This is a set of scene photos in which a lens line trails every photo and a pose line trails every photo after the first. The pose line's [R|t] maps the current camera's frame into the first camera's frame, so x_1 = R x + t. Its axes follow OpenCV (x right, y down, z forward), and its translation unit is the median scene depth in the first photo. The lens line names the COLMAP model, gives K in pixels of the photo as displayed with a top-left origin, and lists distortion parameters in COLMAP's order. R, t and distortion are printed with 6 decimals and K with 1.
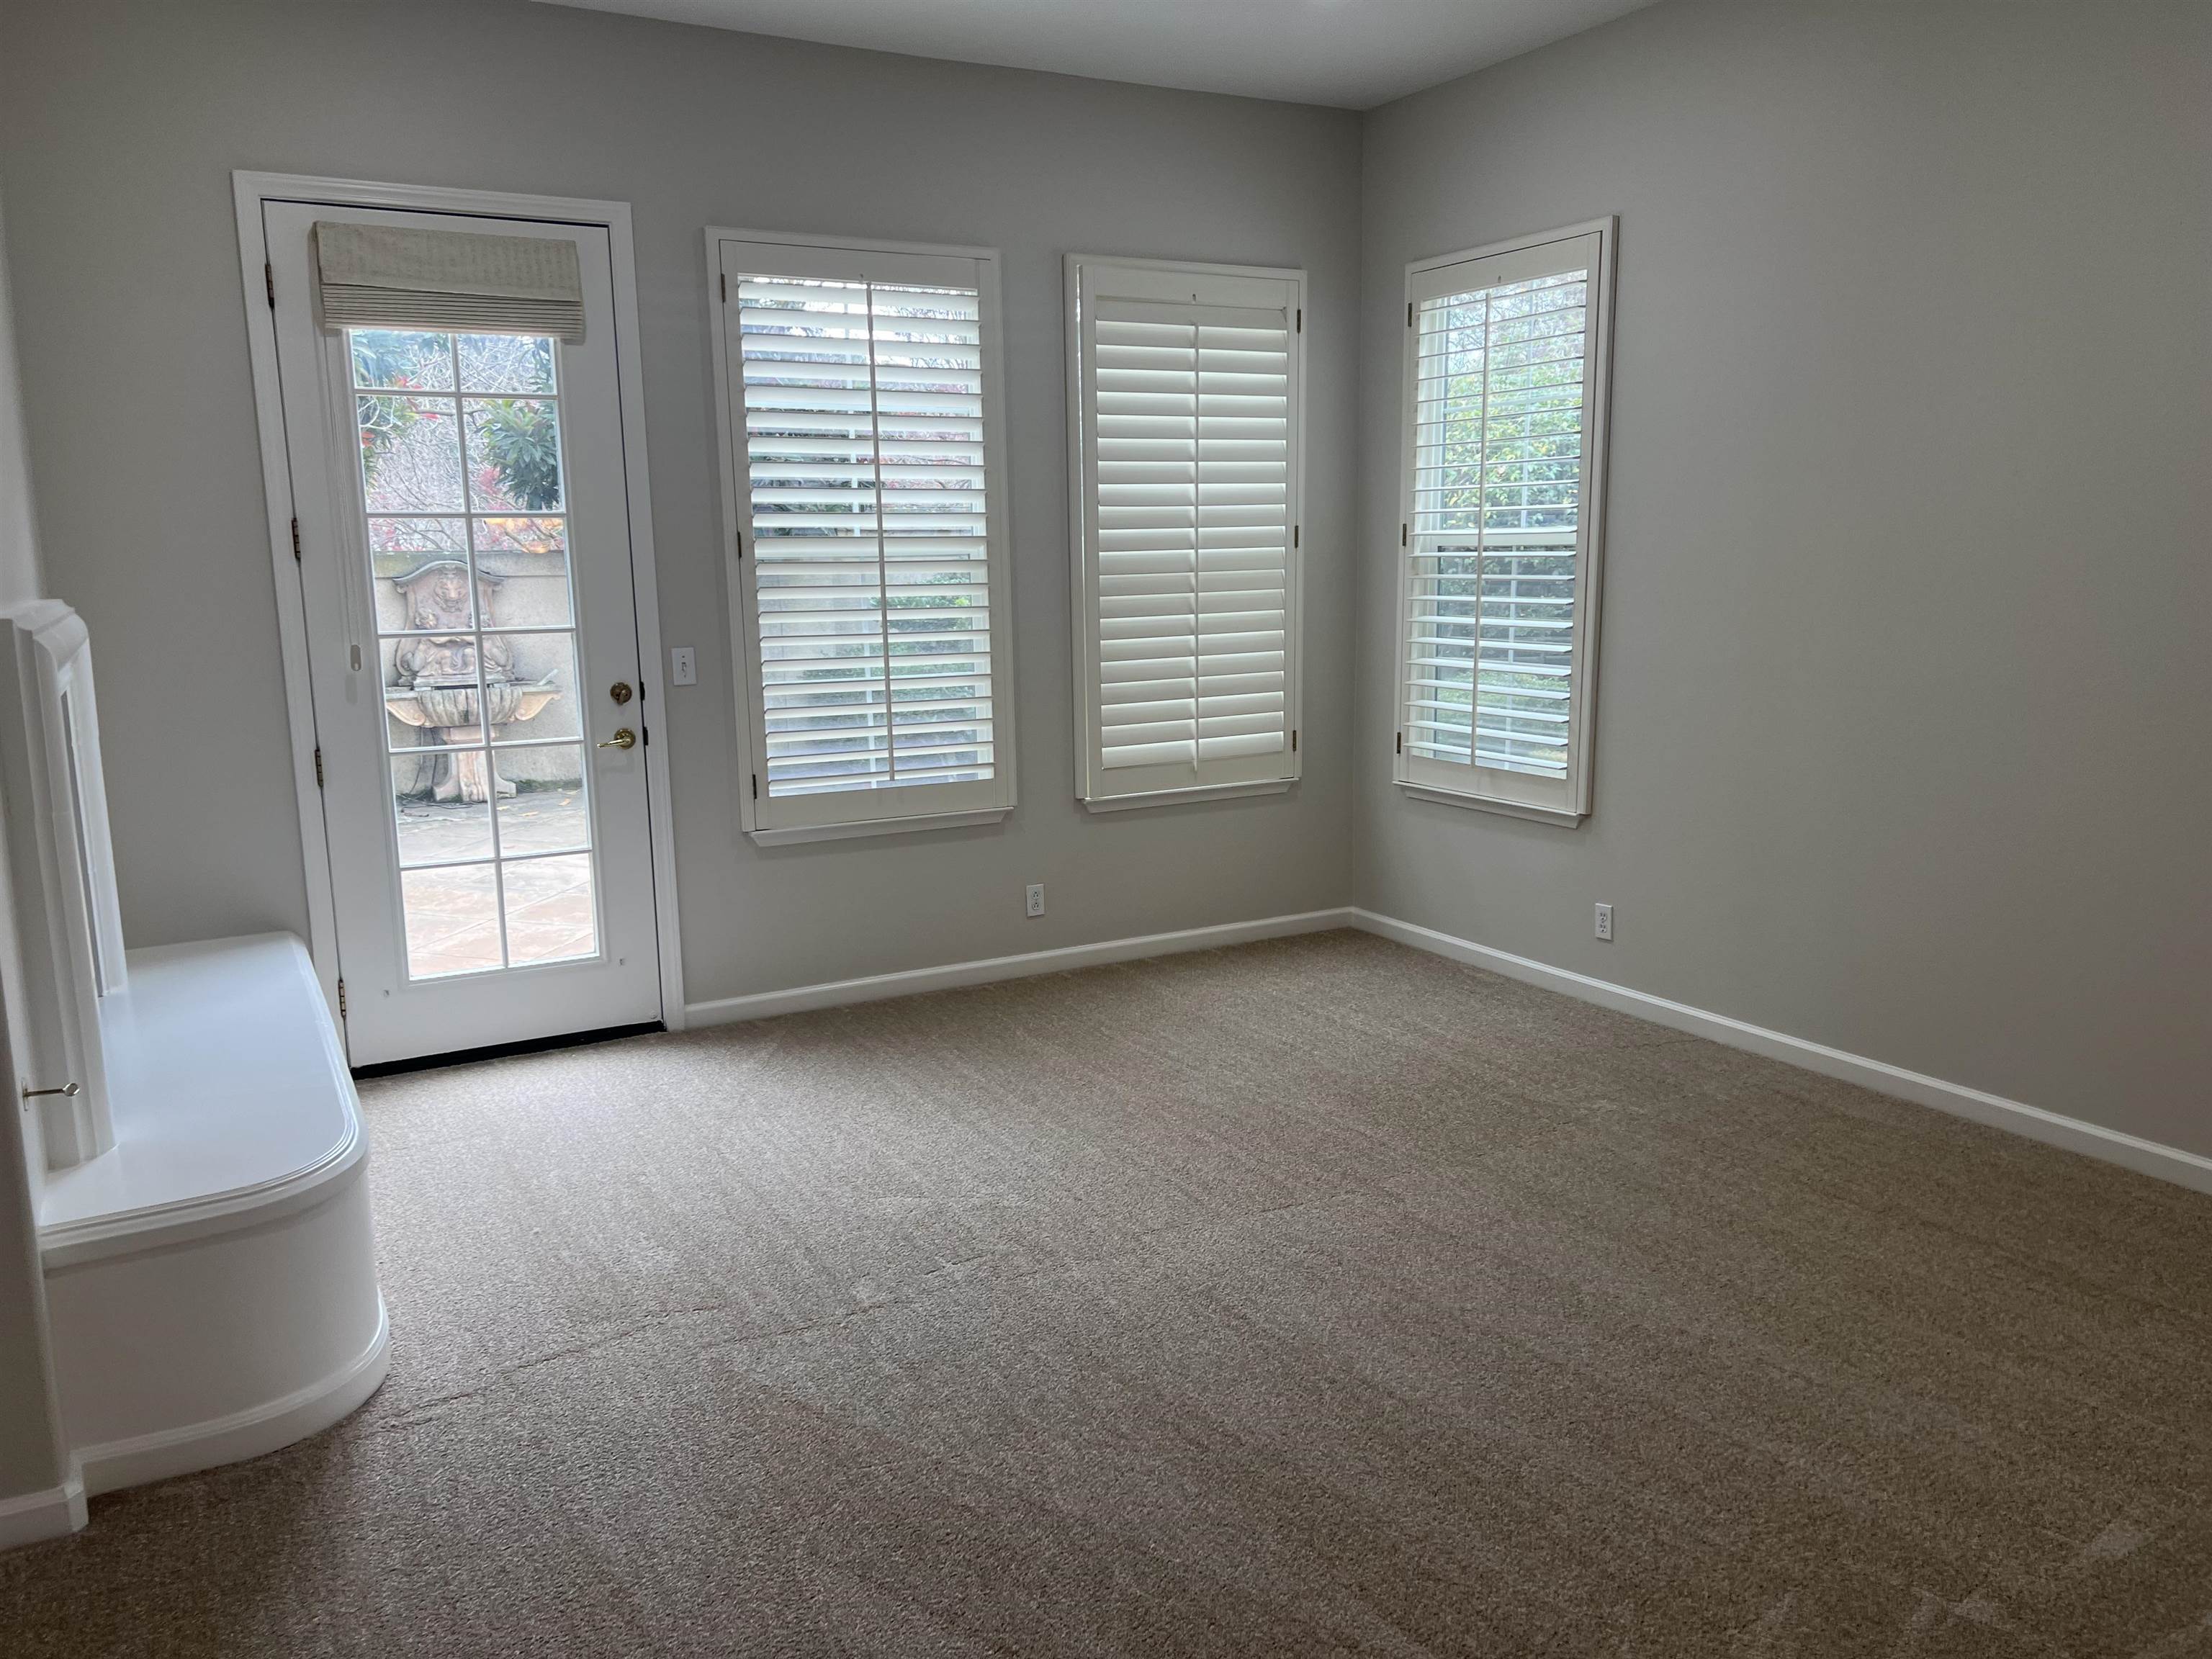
lens RADIAL K [[1705.3, 0, 1109.5], [0, 1705.3, 844.2], [0, 0, 1]] dist [0.045804, -0.033681]
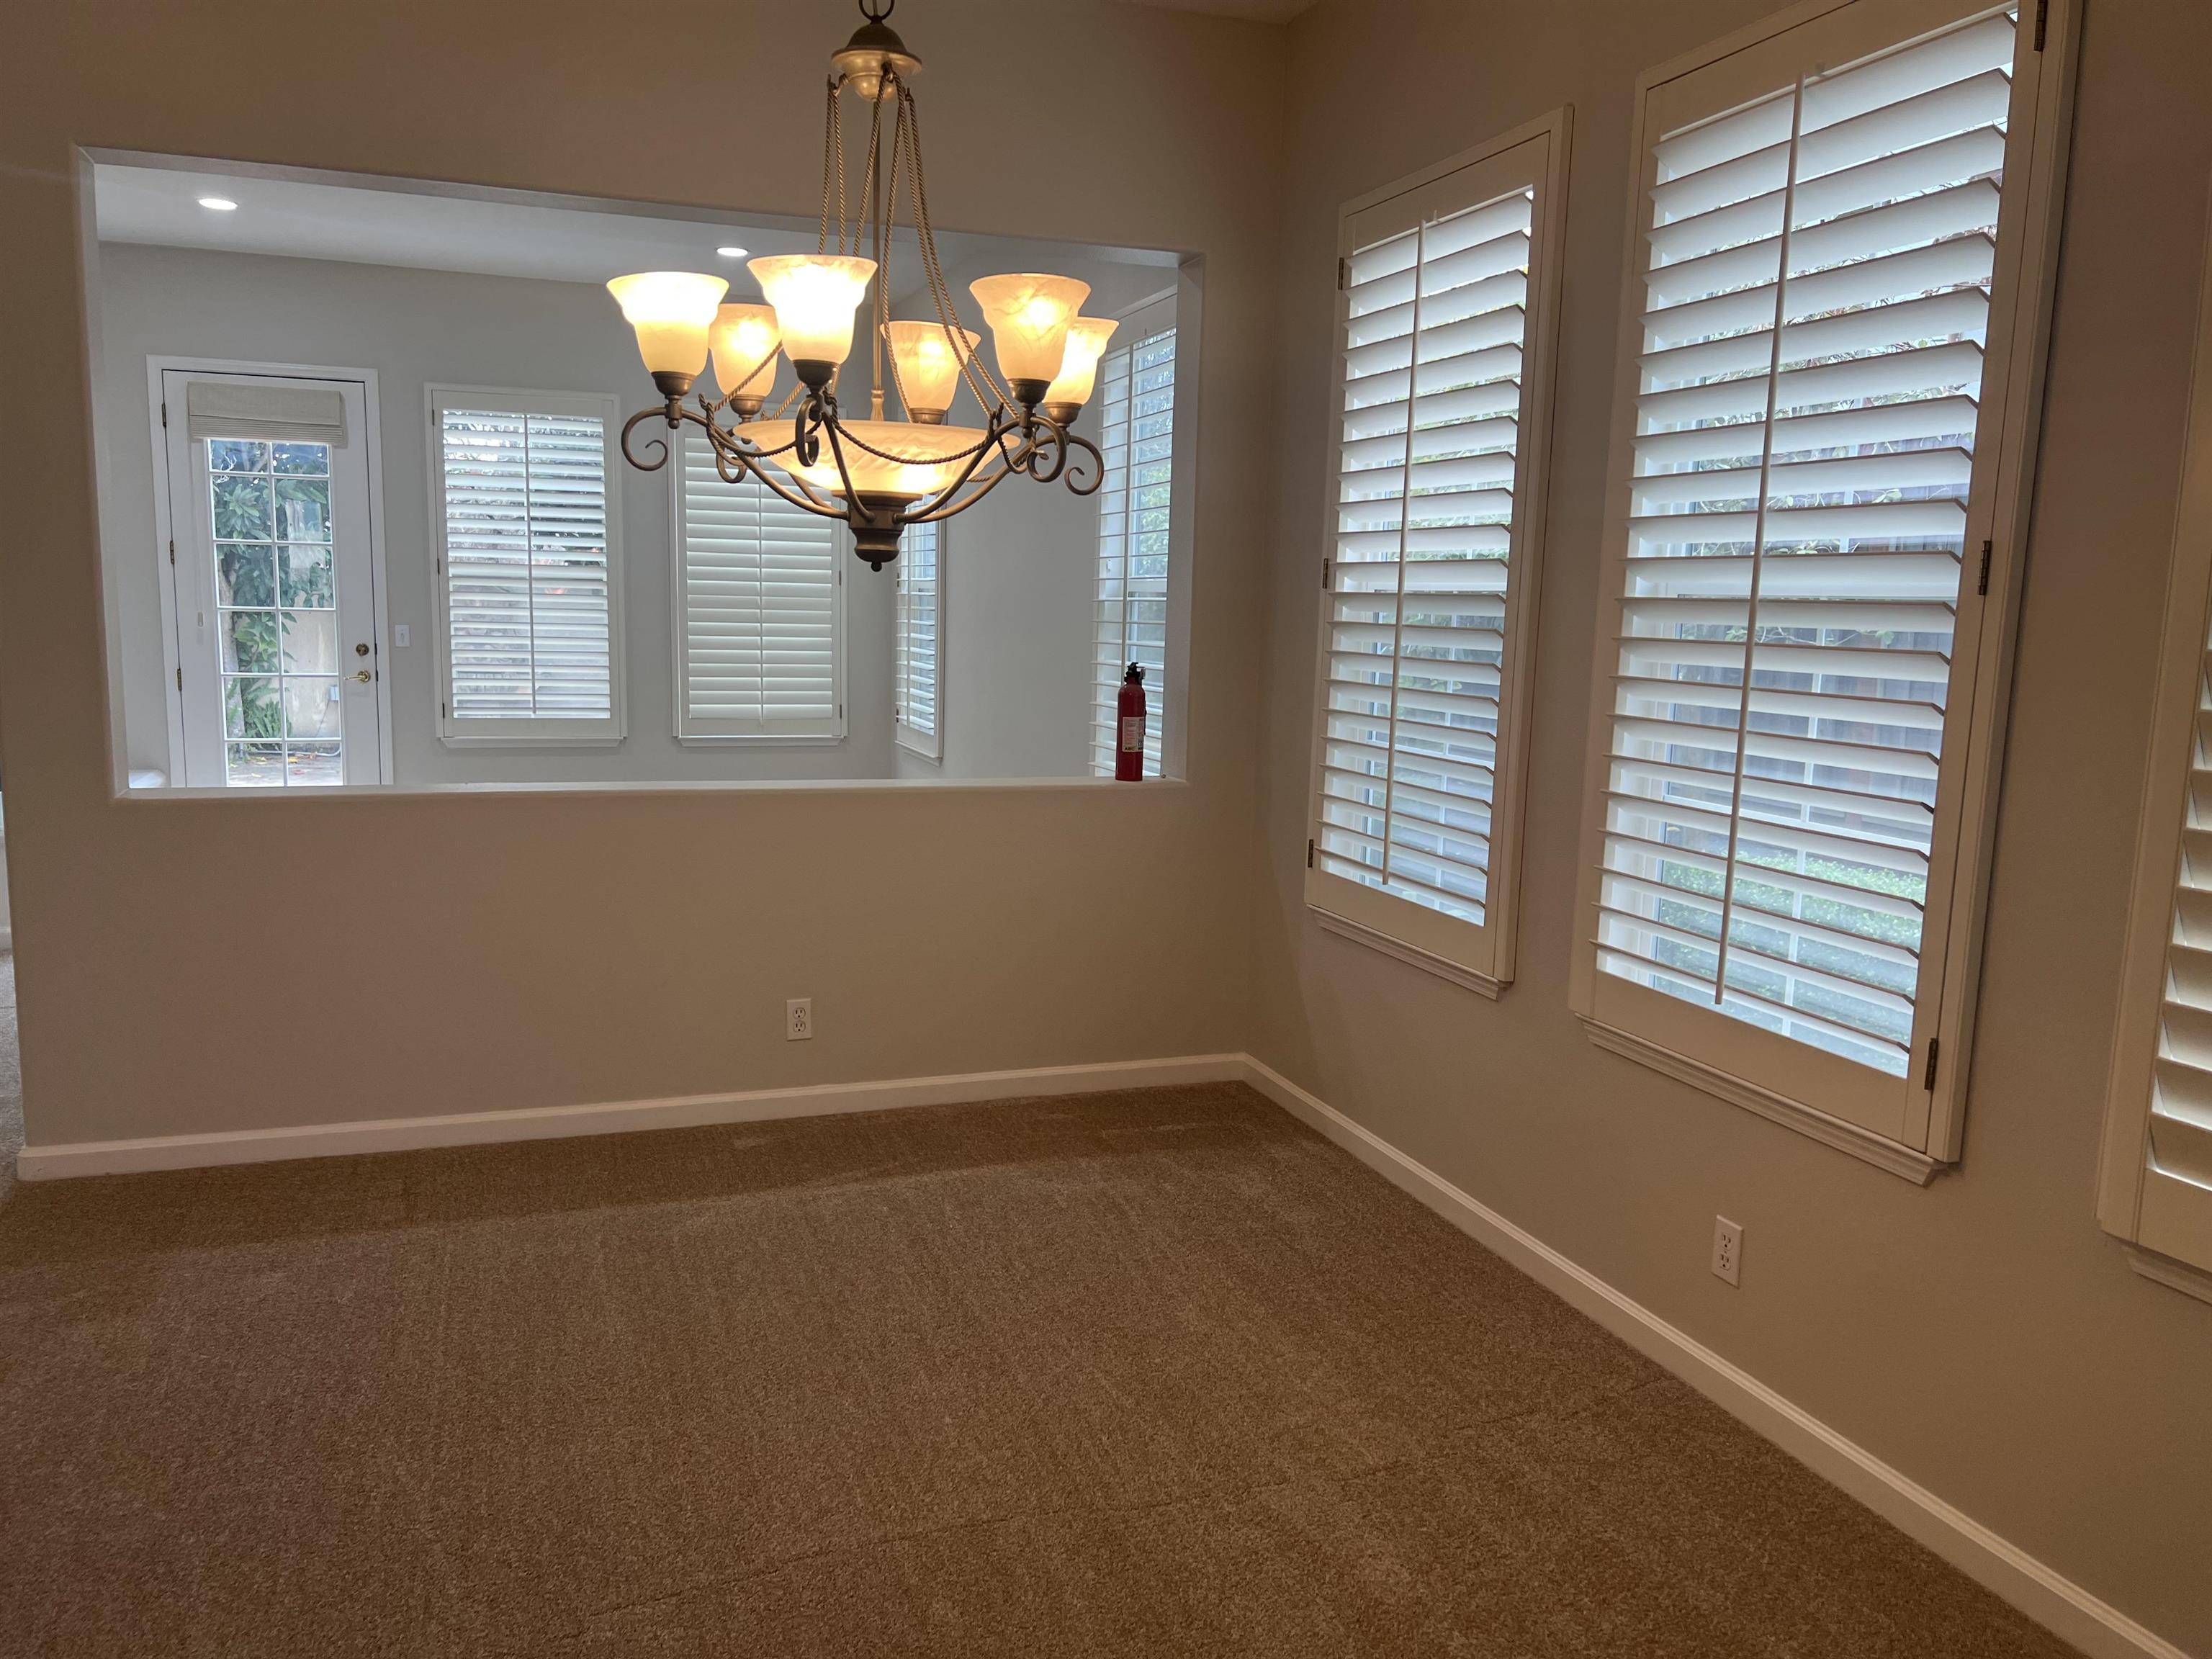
lens RADIAL K [[1705.3, 0, 1103.0], [0, 1705.3, 824.1], [0, 0, 1]] dist [0.045804, -0.033681]
pose [[0.986175, 0.060939, -0.154094, 0.747142], [-0.067149, 0.997114, -0.035420, 0.100464], [0.151491, 0.045277, 0.987421, -0.595660]]
